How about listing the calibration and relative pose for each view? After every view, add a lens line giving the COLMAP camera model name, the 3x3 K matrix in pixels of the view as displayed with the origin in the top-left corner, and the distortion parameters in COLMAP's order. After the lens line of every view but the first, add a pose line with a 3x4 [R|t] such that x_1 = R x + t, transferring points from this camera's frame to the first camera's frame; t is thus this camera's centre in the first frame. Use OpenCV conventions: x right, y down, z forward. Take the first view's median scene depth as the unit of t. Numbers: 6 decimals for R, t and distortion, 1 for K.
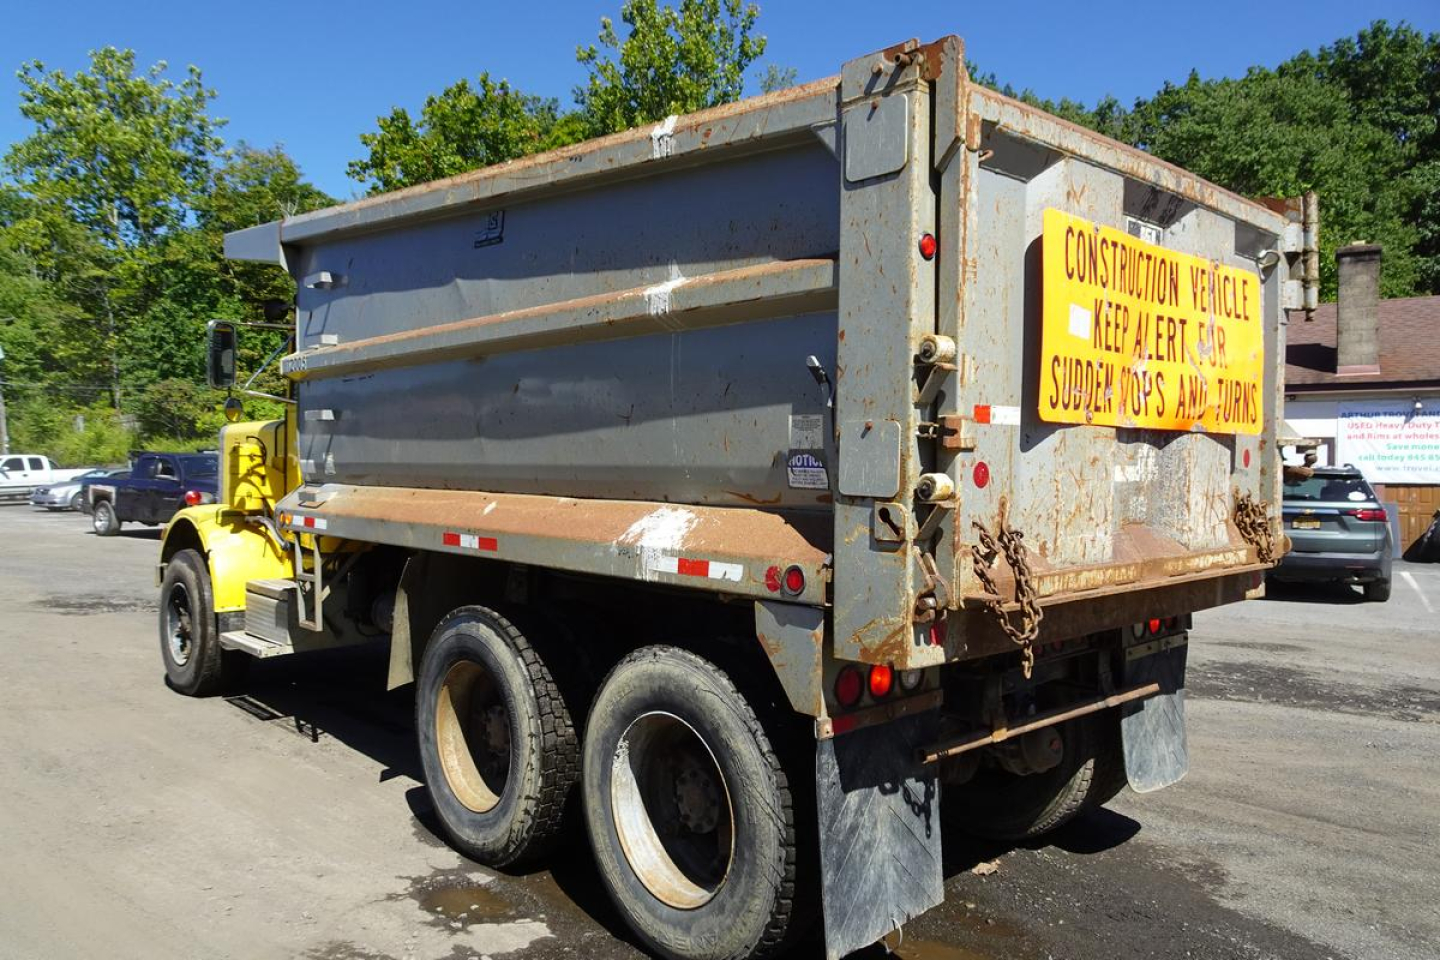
lens RADIAL K [[1043.1, 0, 723.7], [0, 1043.1, 471.1], [0, 0, 1]] dist [0.009596, 0.004340]
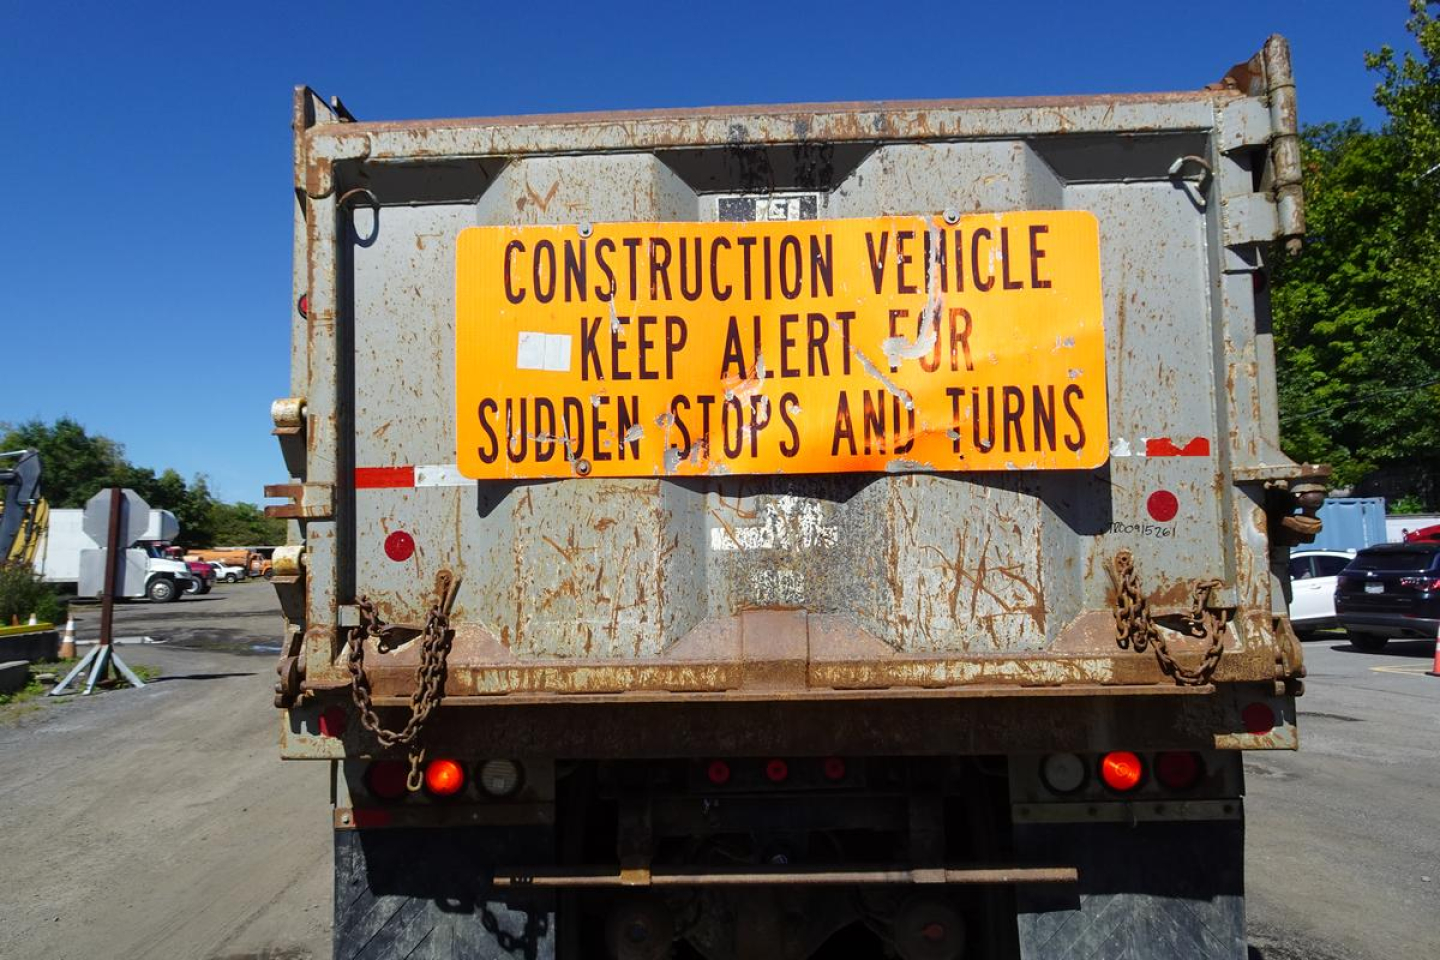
lens RADIAL K [[1043.1, 0, 723.7], [0, 1043.1, 471.1], [0, 0, 1]] dist [0.009596, 0.004340]
pose [[0.709378, -0.073945, -0.700938, 0.929193], [0.017509, 0.996023, -0.087356, 0.019520], [0.704610, 0.049696, 0.707852, 0.500114]]
